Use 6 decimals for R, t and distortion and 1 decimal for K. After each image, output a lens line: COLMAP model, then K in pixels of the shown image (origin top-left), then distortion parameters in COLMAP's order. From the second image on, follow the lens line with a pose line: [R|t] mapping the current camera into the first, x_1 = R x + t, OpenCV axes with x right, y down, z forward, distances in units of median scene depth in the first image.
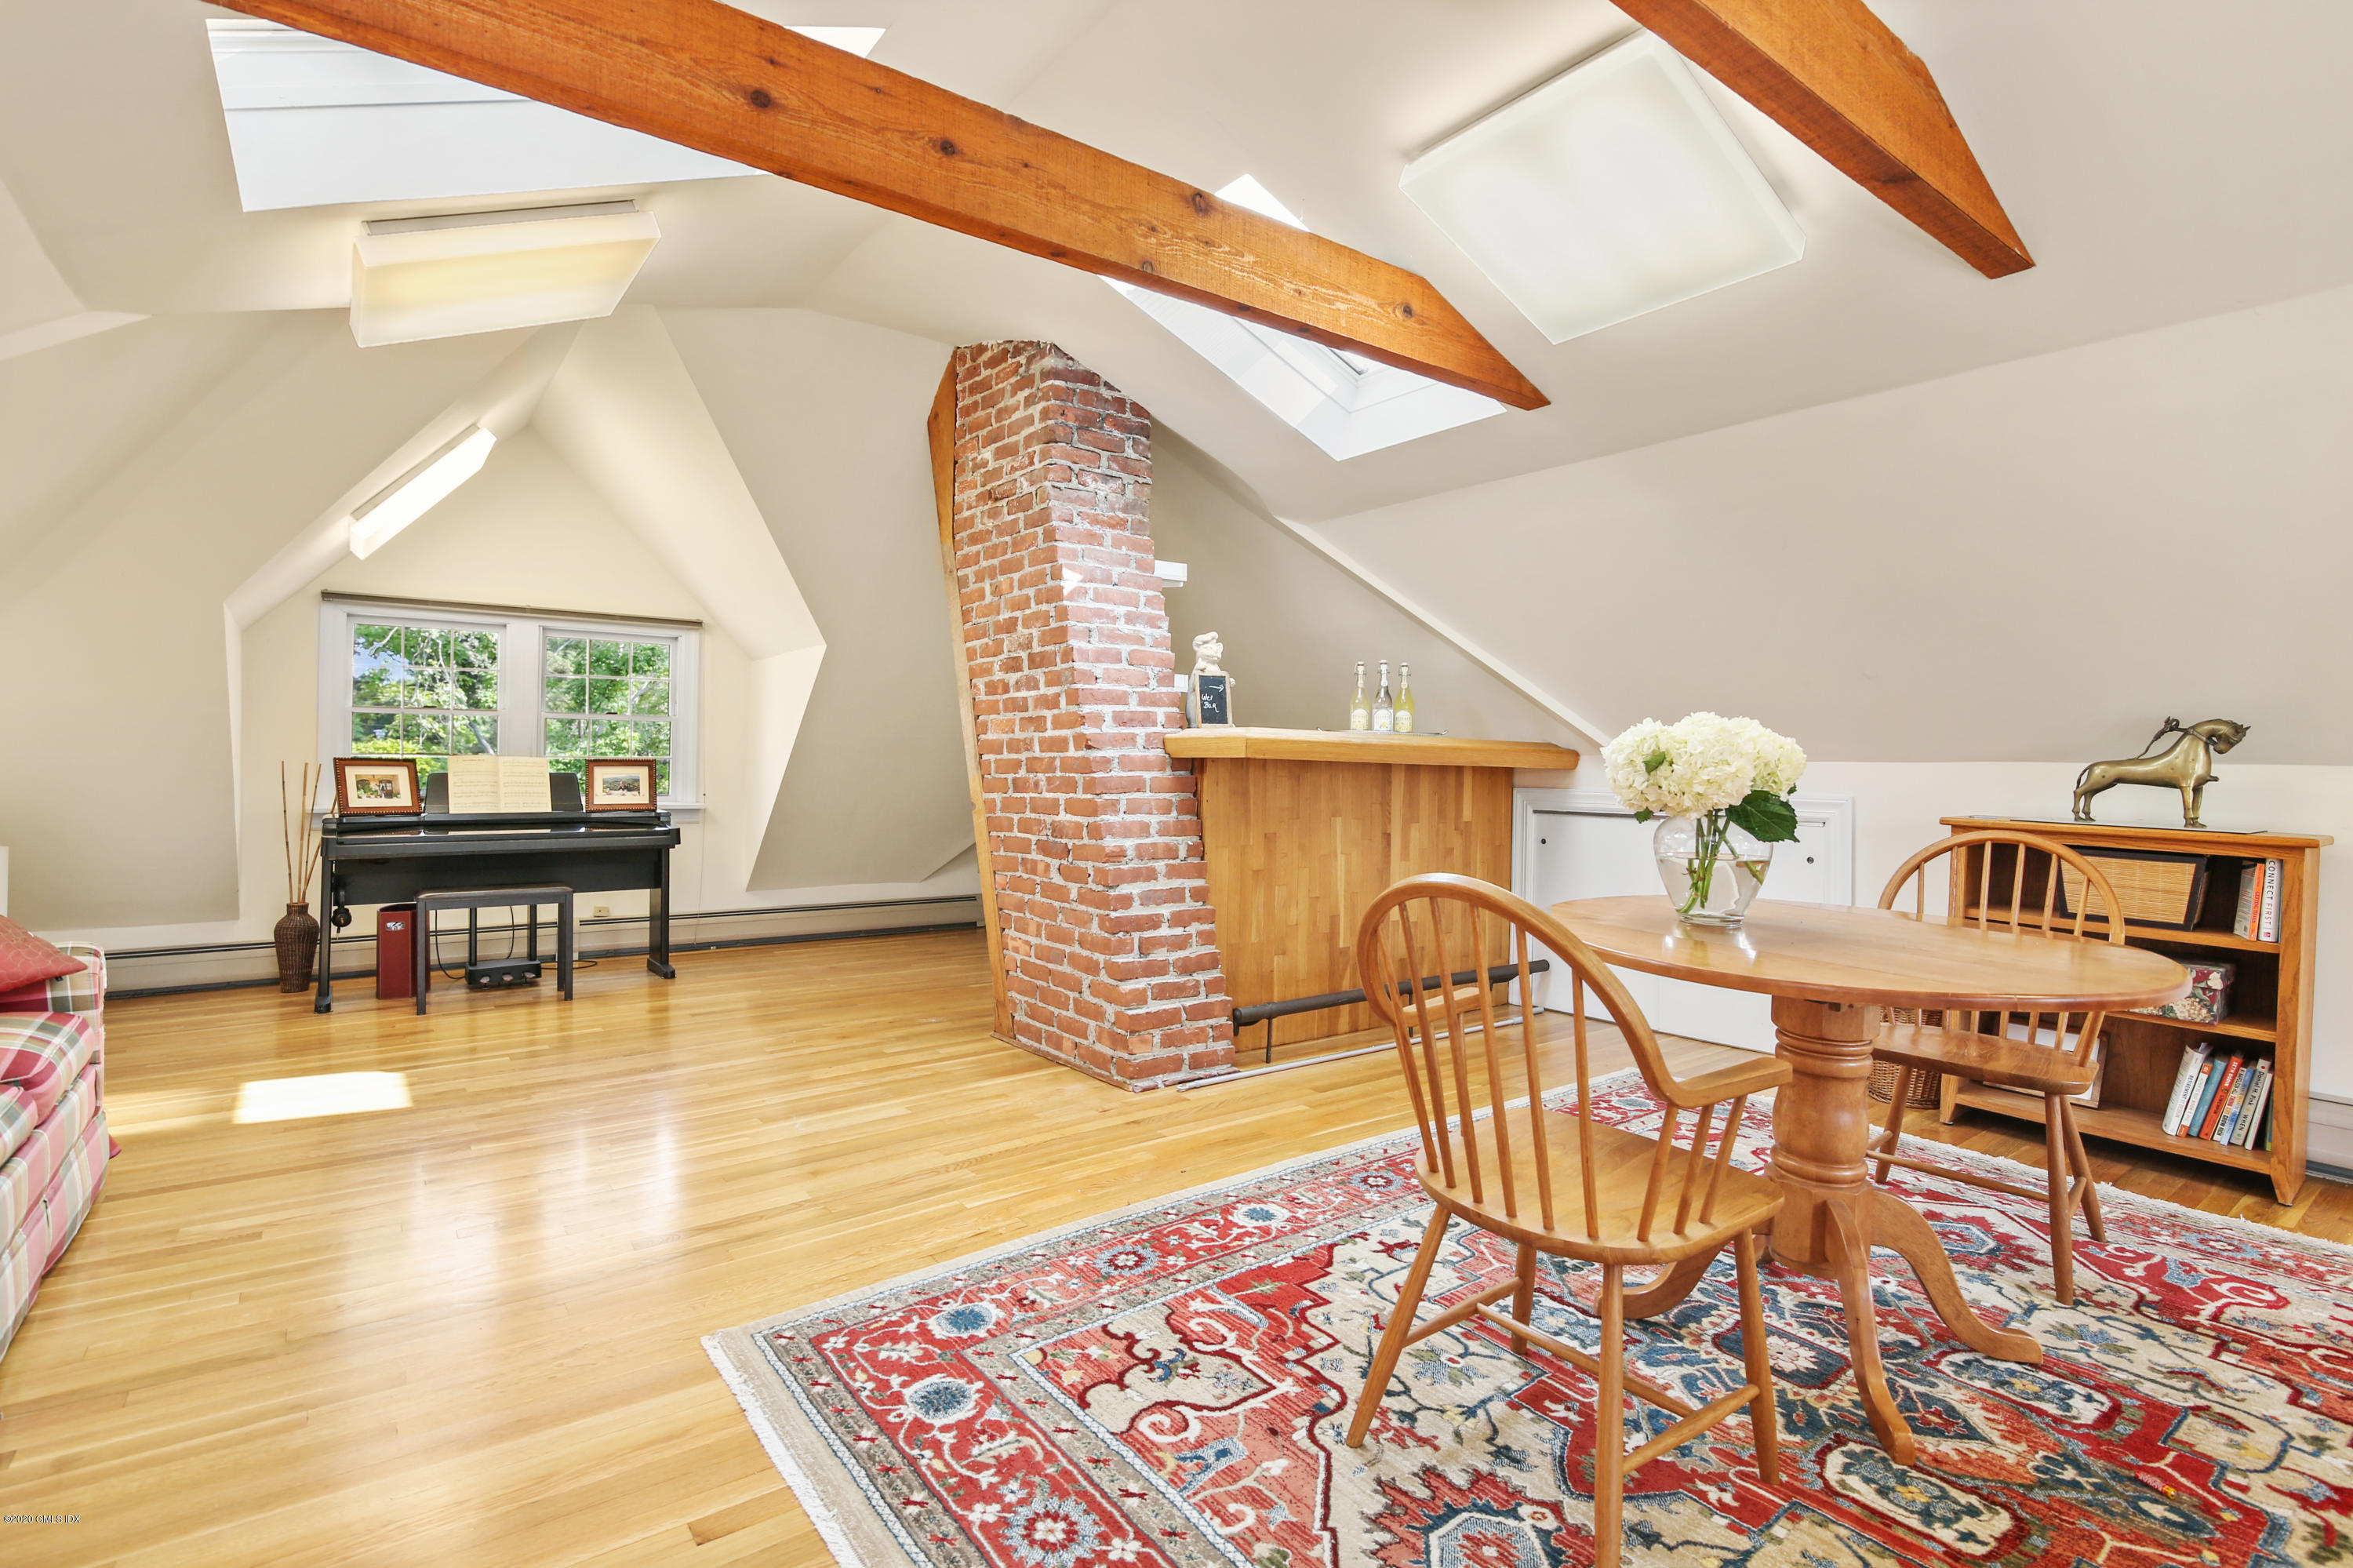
lens RADIAL K [[1119.3, 0, 1173.5], [0, 1119.3, 847.7], [0, 0, 1]] dist [-0.021490, 0.001961]
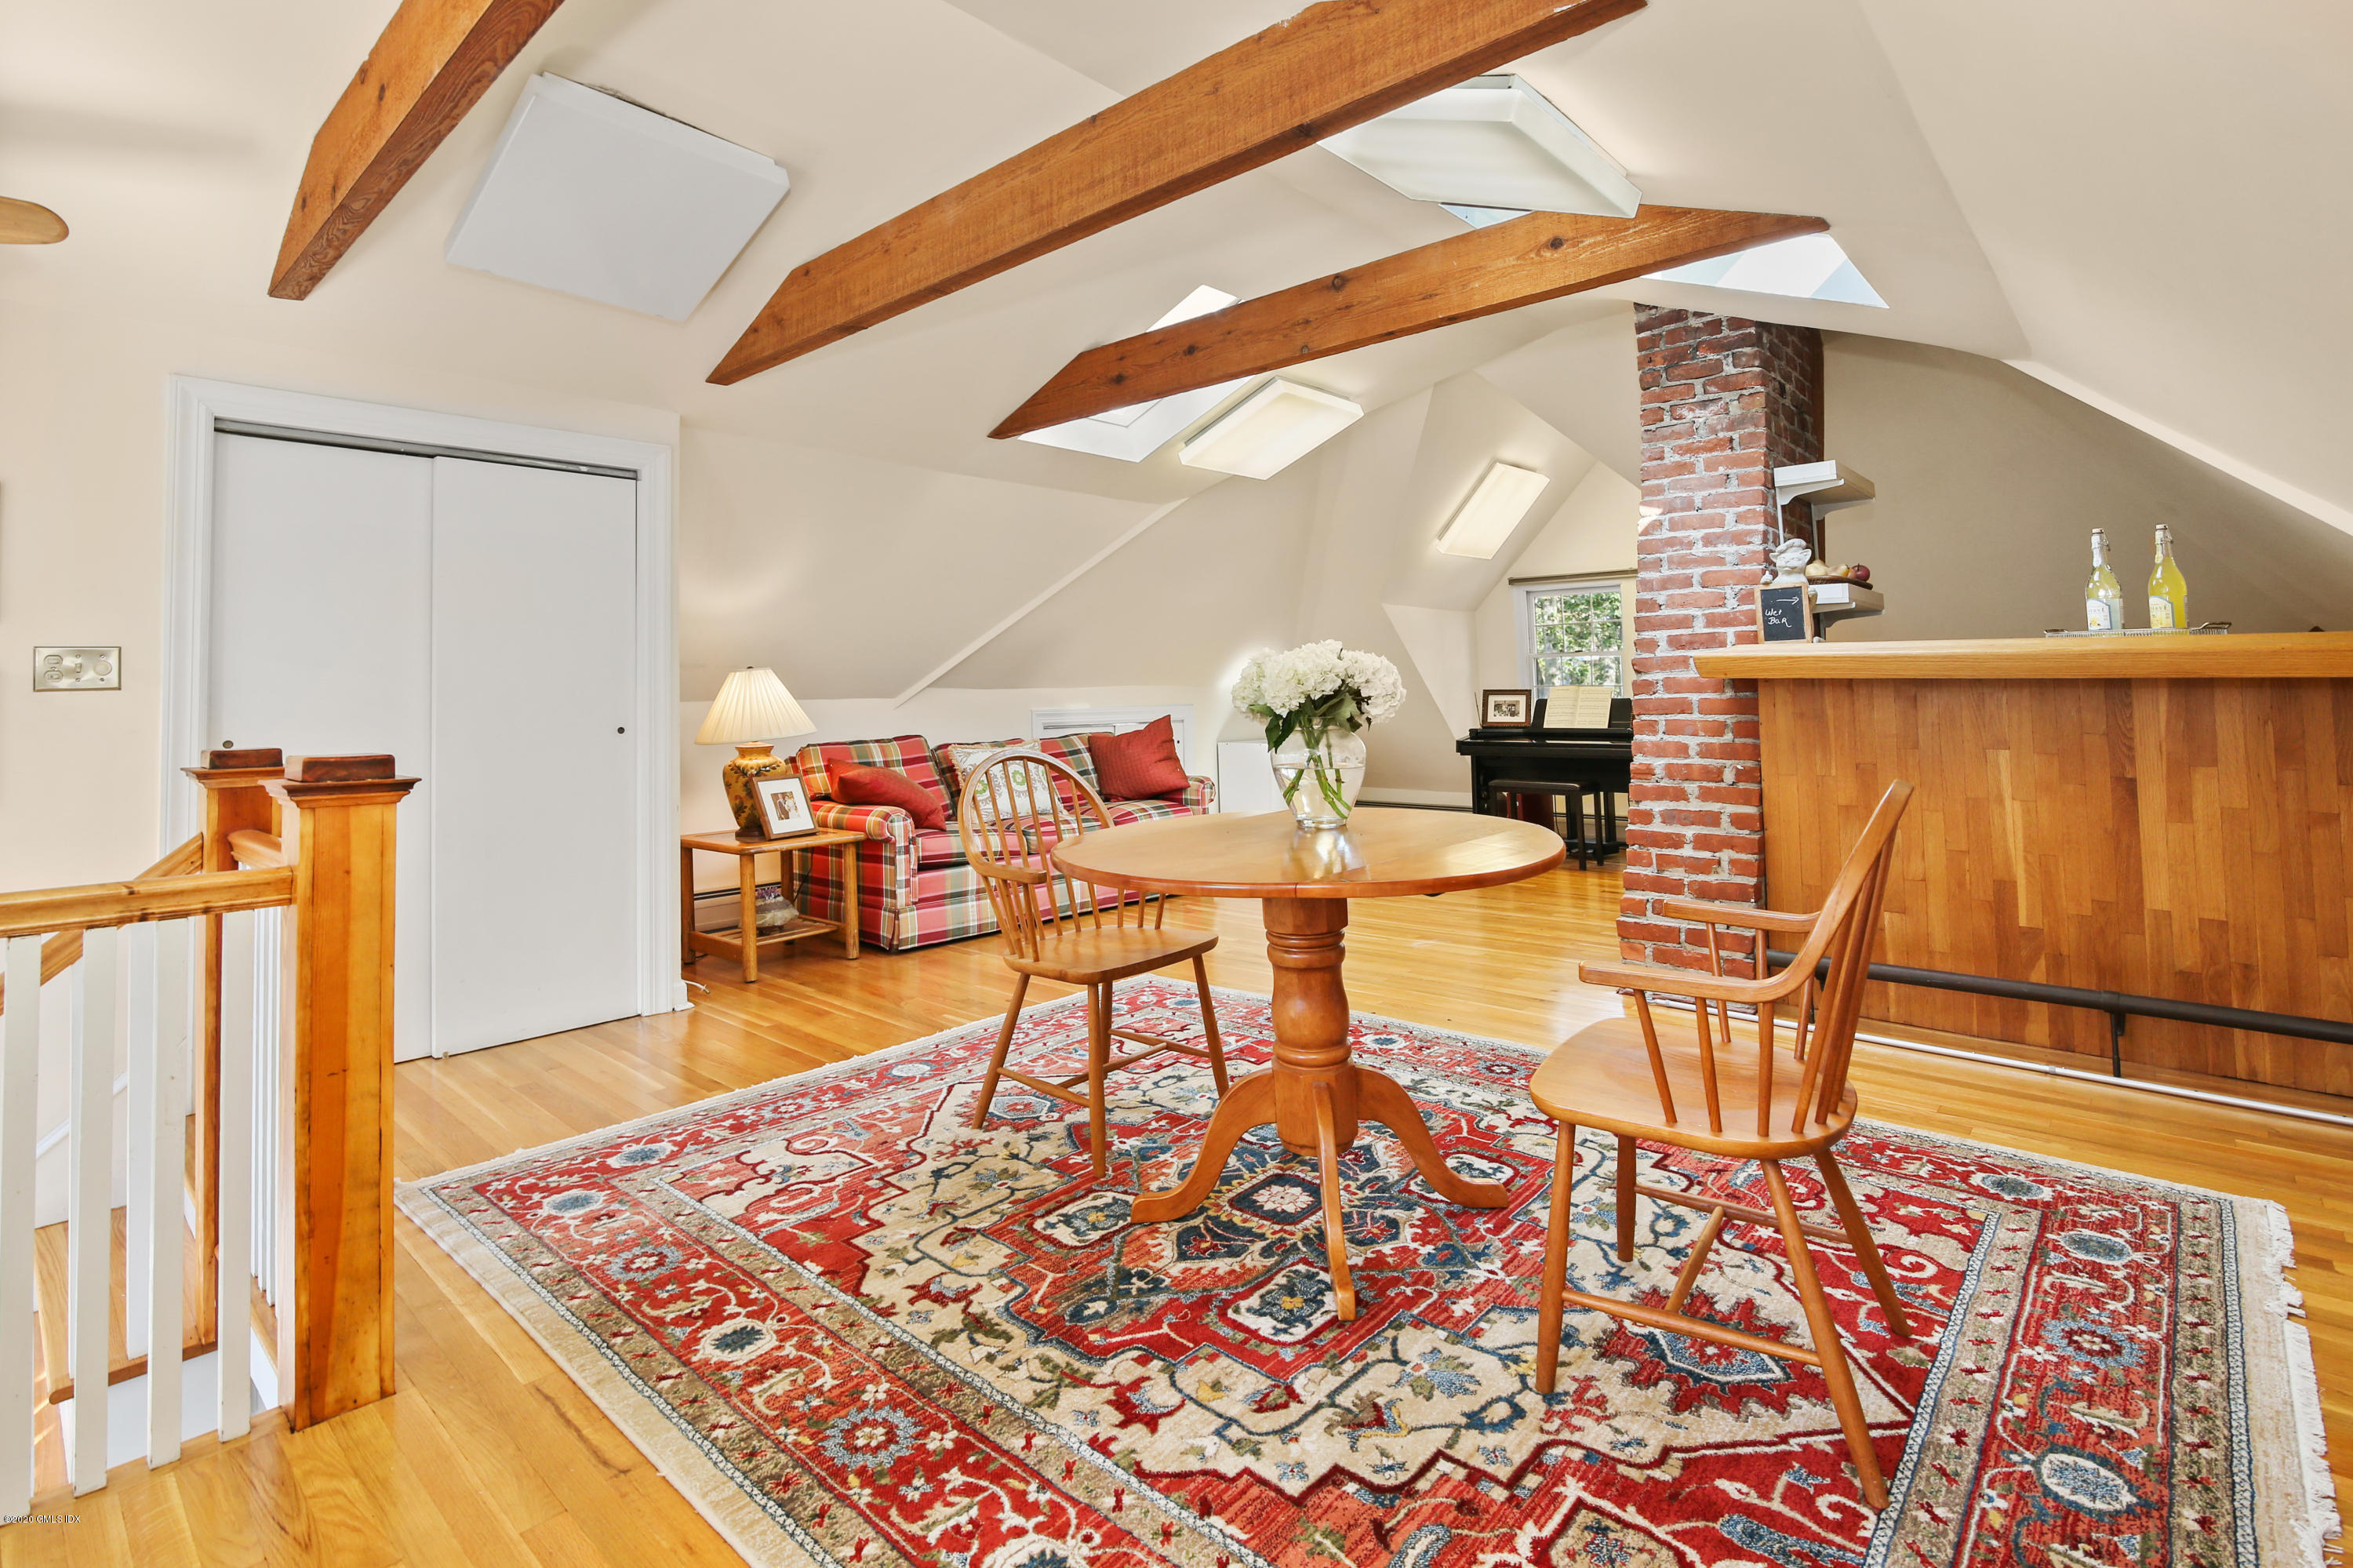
lens RADIAL K [[1117.1, 0, 1184.9], [0, 1117.1, 806.9], [0, 0, 1]] dist [-0.010018, 0.000002]
pose [[0.201993, 0.086622, -0.975549, 0.870281], [-0.058738, 0.995360, 0.076219, -0.015553], [0.977624, 0.041906, 0.206143, 0.346933]]
